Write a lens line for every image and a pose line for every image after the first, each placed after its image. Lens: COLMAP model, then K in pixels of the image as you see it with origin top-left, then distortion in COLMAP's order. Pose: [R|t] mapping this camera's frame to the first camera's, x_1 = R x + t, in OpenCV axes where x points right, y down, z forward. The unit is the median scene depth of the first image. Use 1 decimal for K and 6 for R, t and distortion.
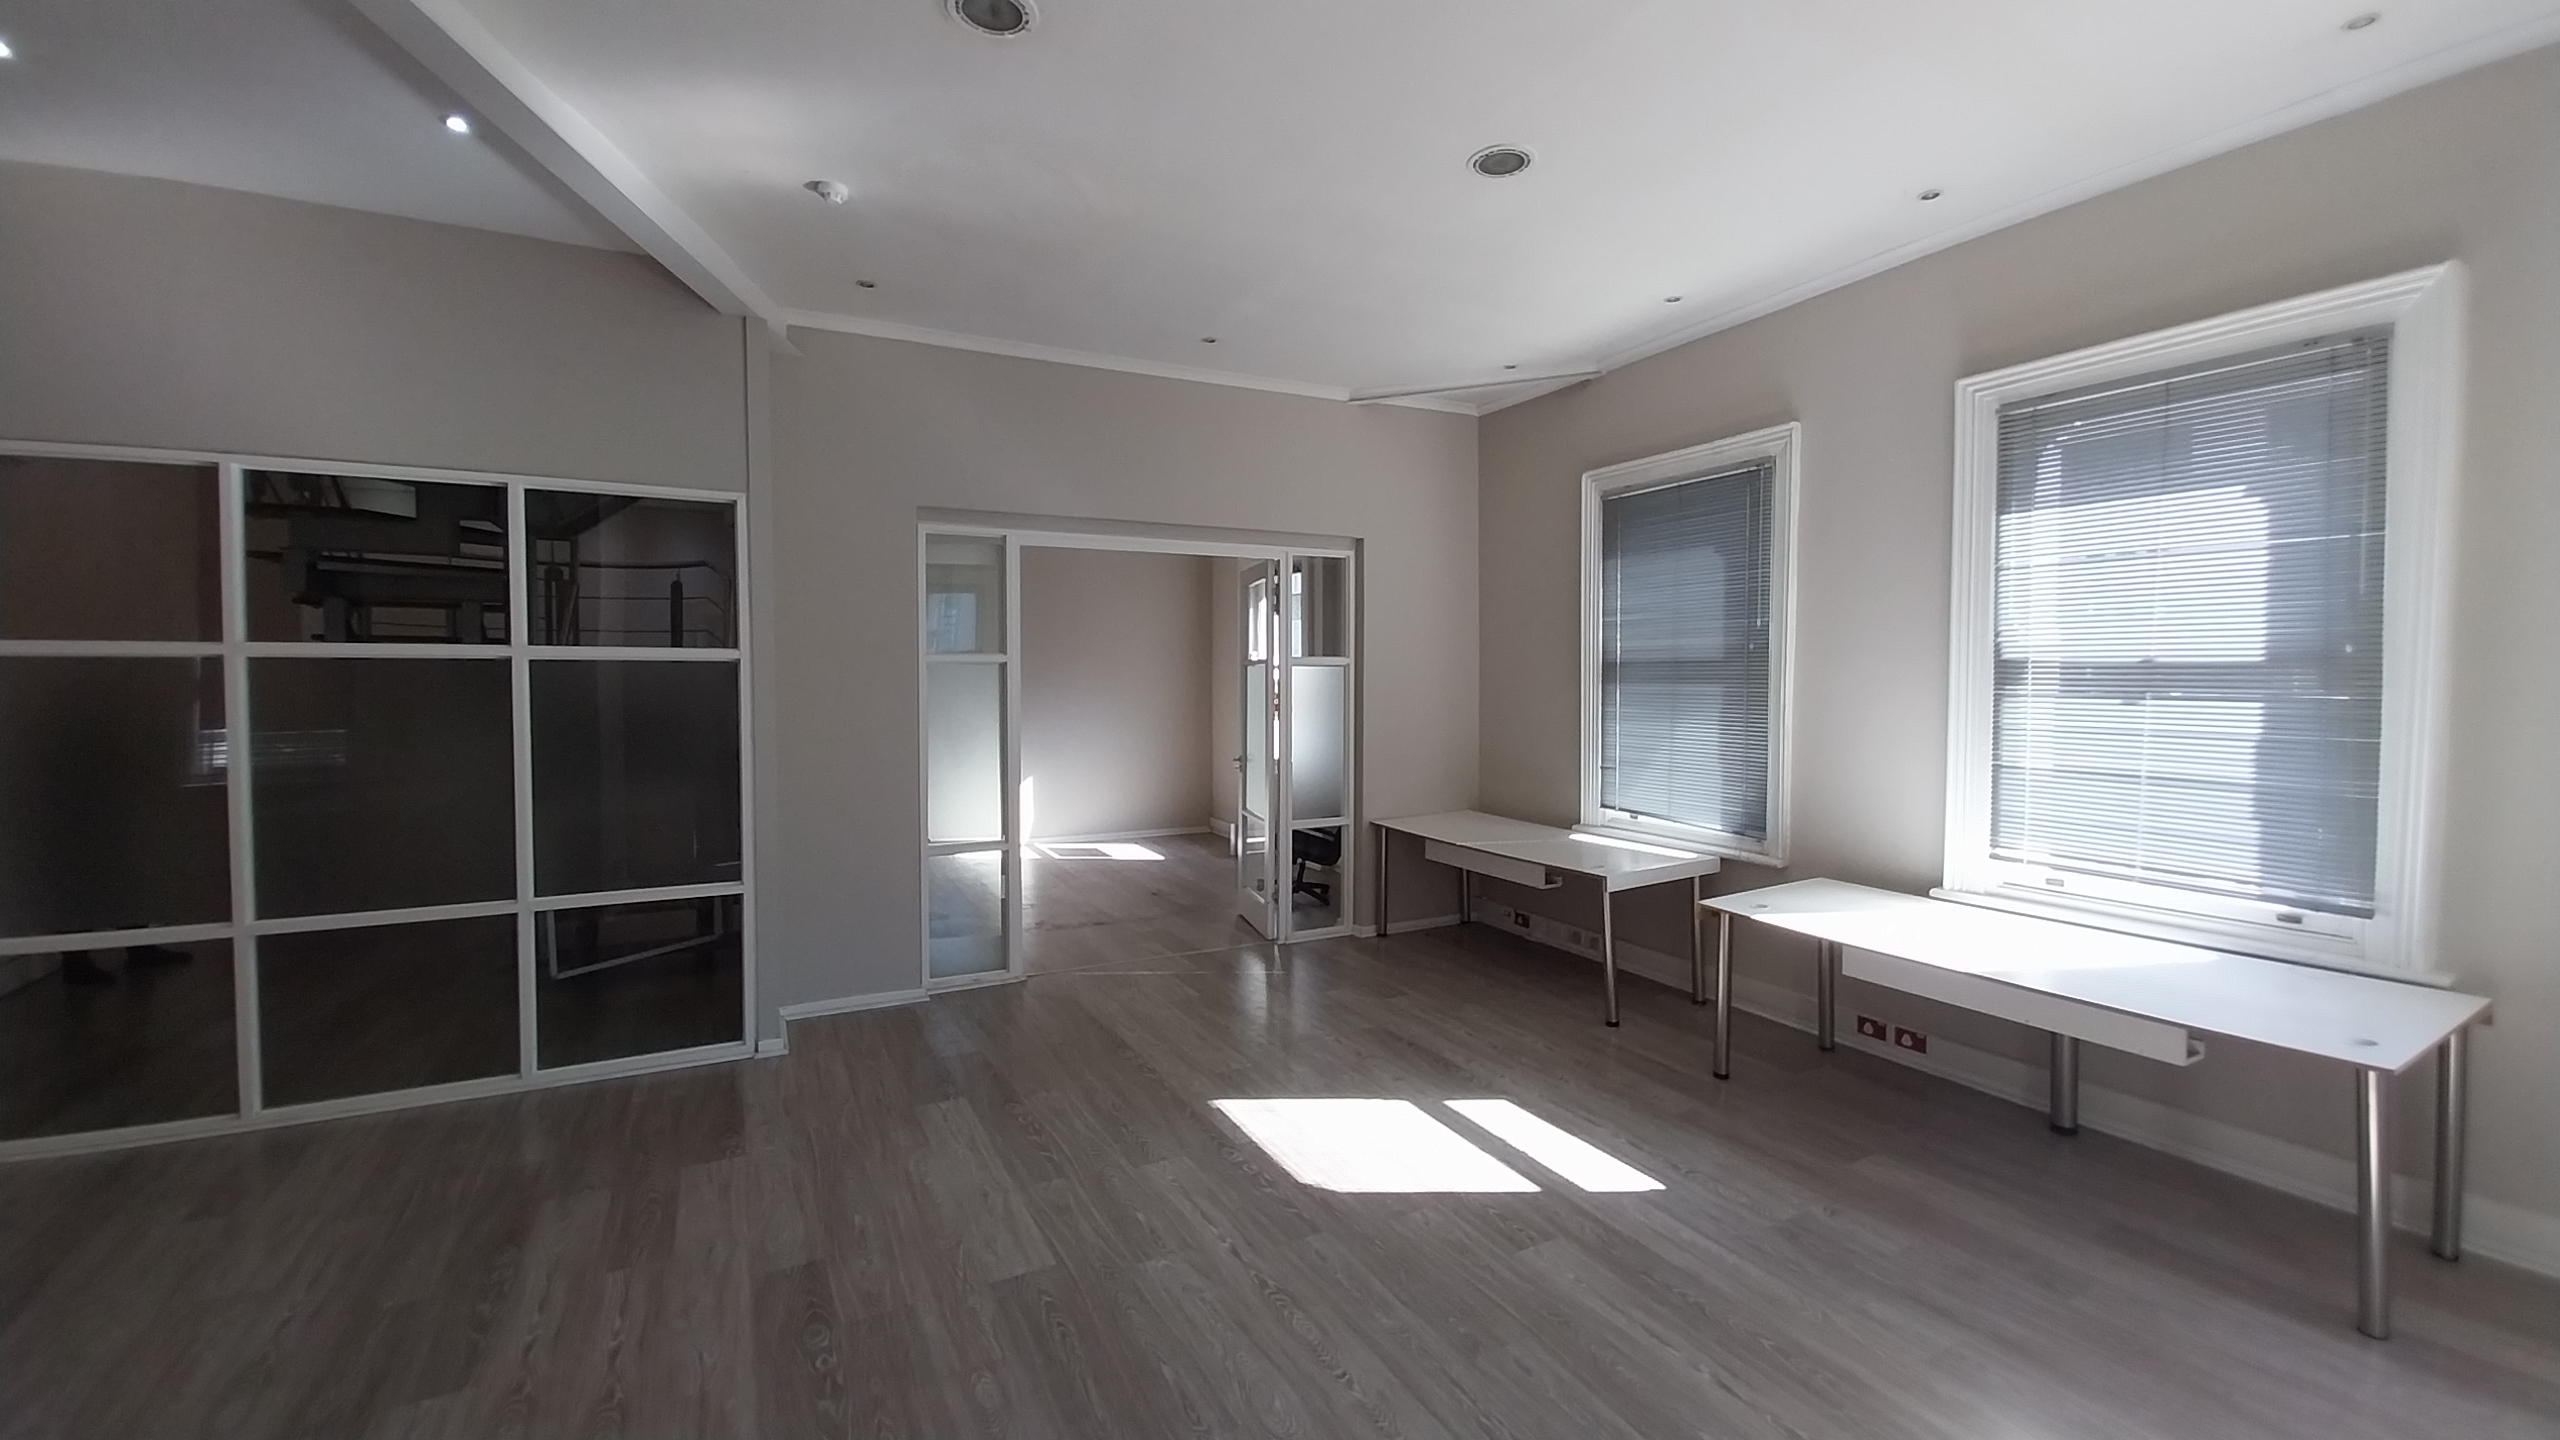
lens RADIAL K [[1005.0, 0, 1278.8], [0, 1005.0, 703.9], [0, 0, 1]] dist [0.011118, -0.009506]
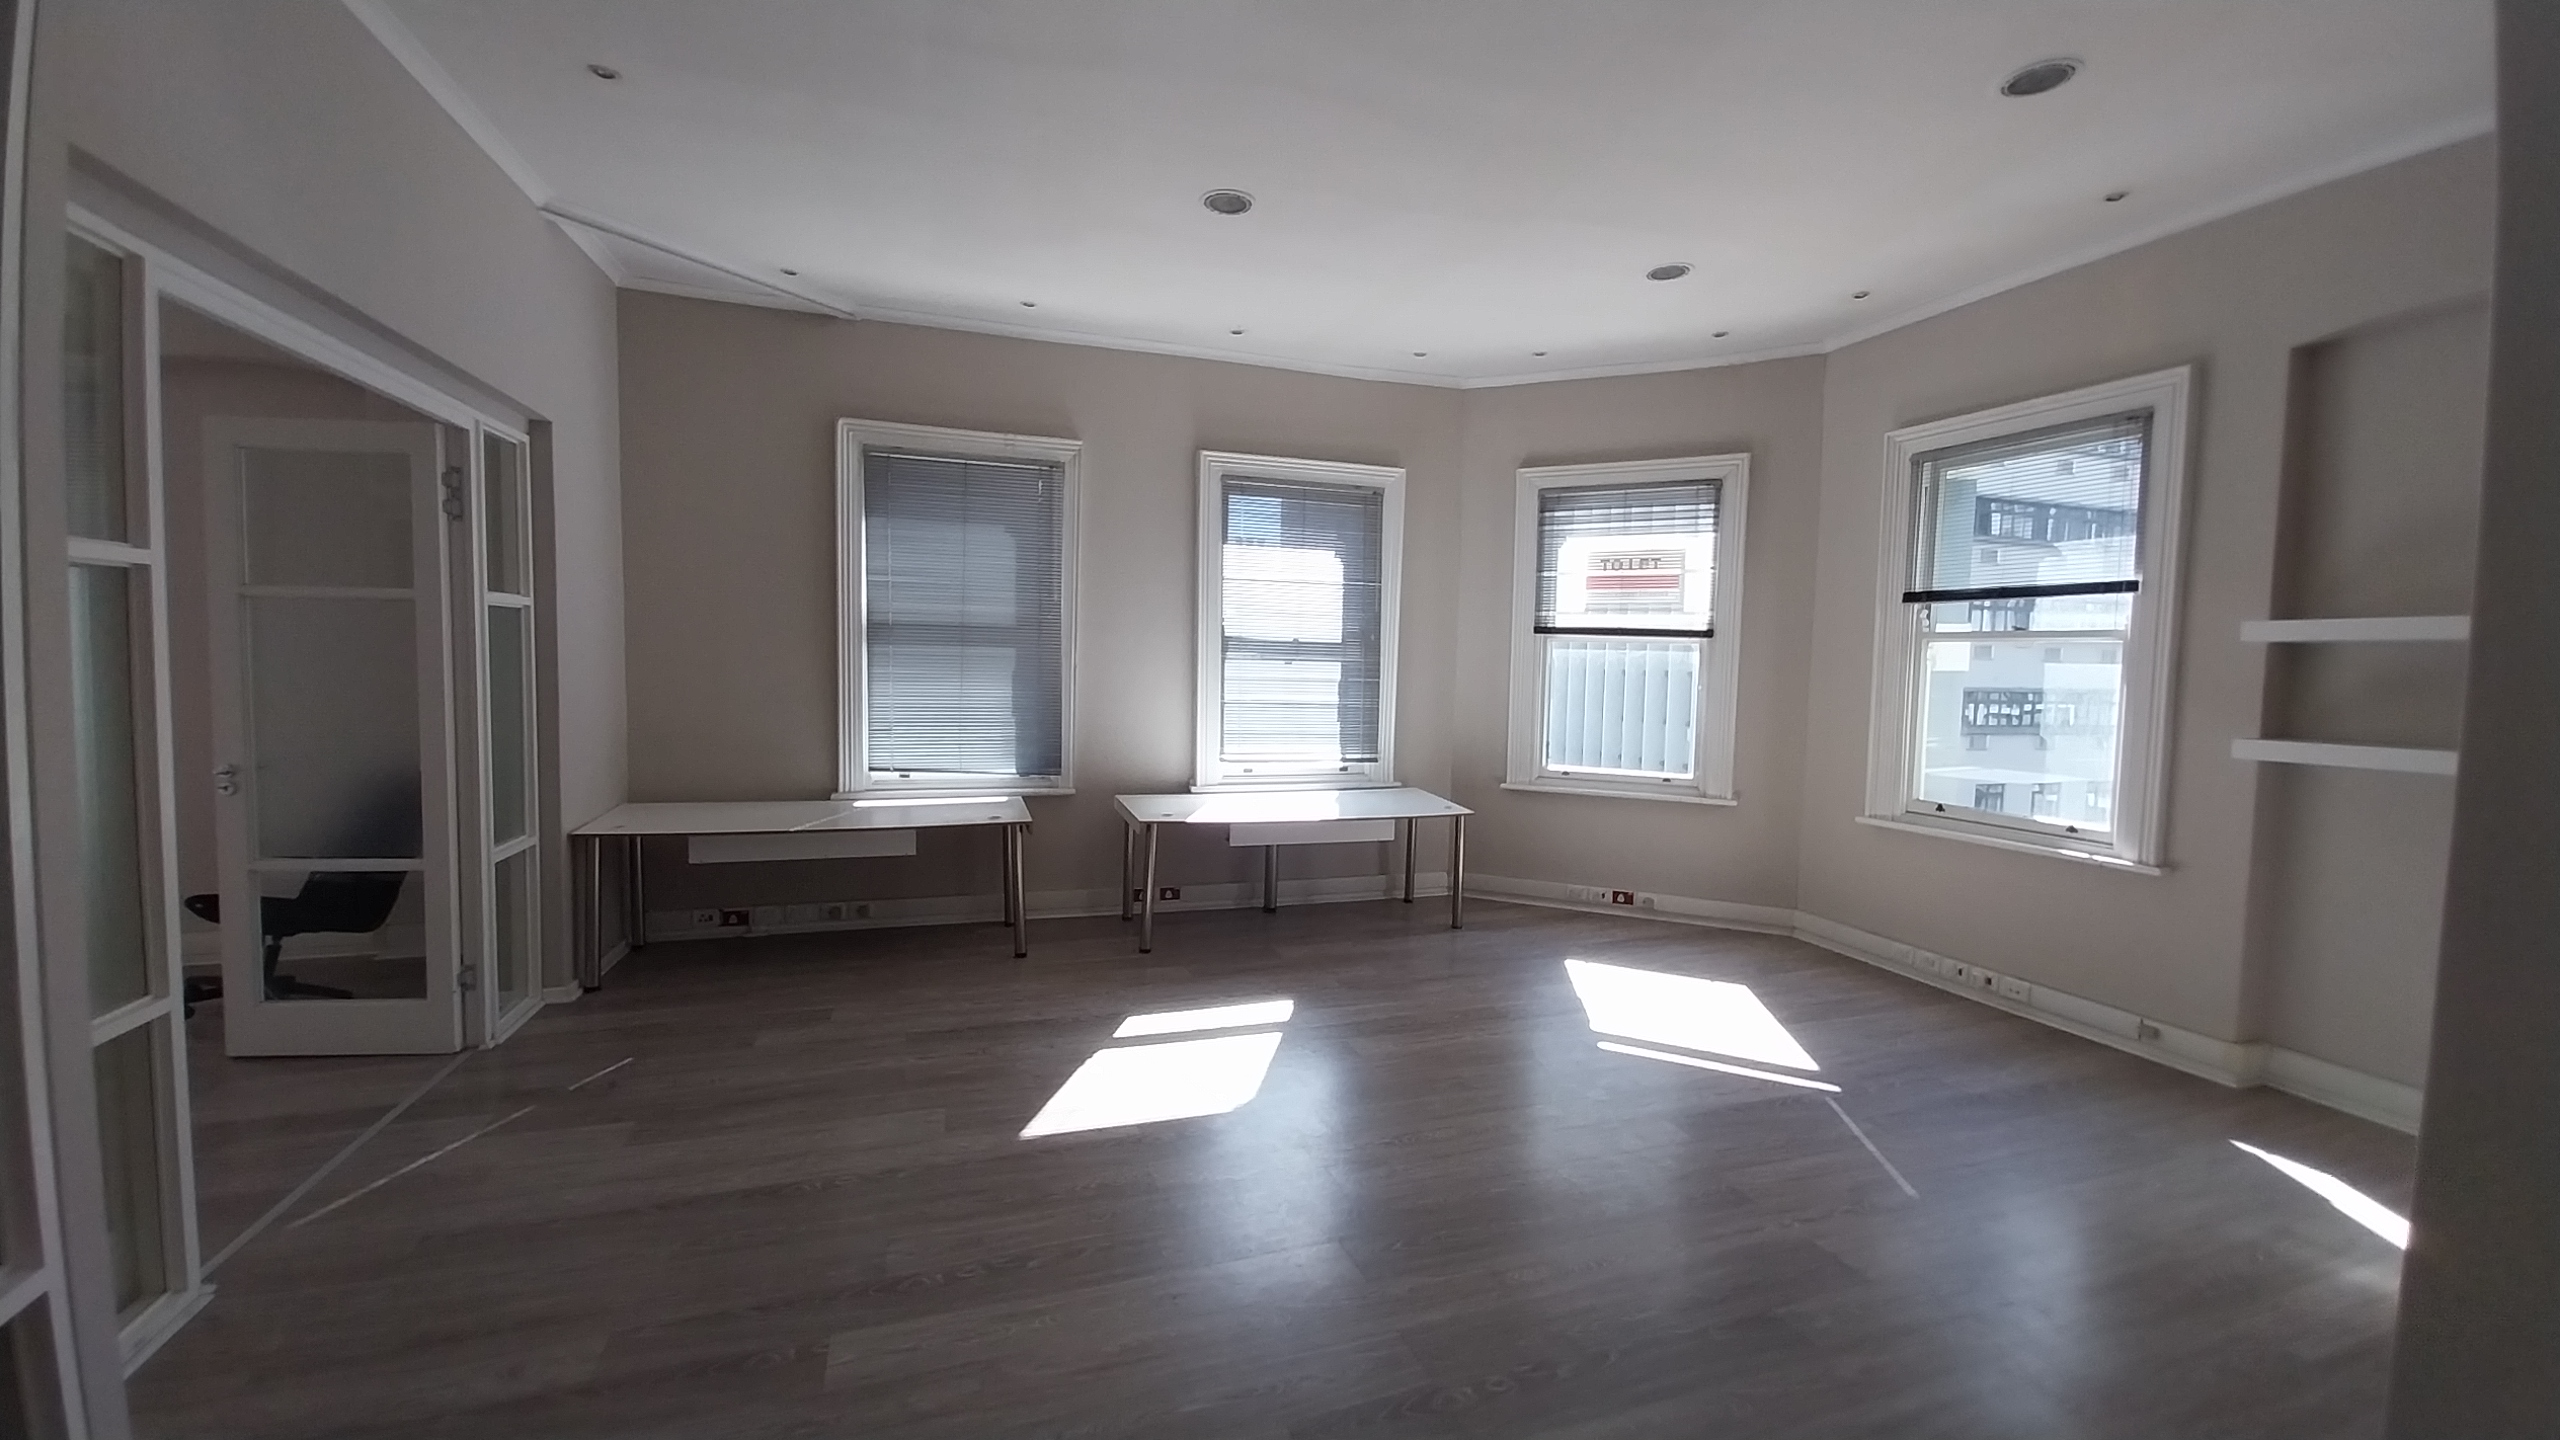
lens RADIAL K [[1005.0, 0, 1276.6], [0, 1005.0, 717.3], [0, 0, 1]] dist [0.011118, -0.009506]
pose [[0.160894, -0.052076, 0.985597, -0.798714], [0.004074, 0.998634, 0.052100, 0.001866], [-0.986963, -0.004368, 0.160886, 0.626905]]
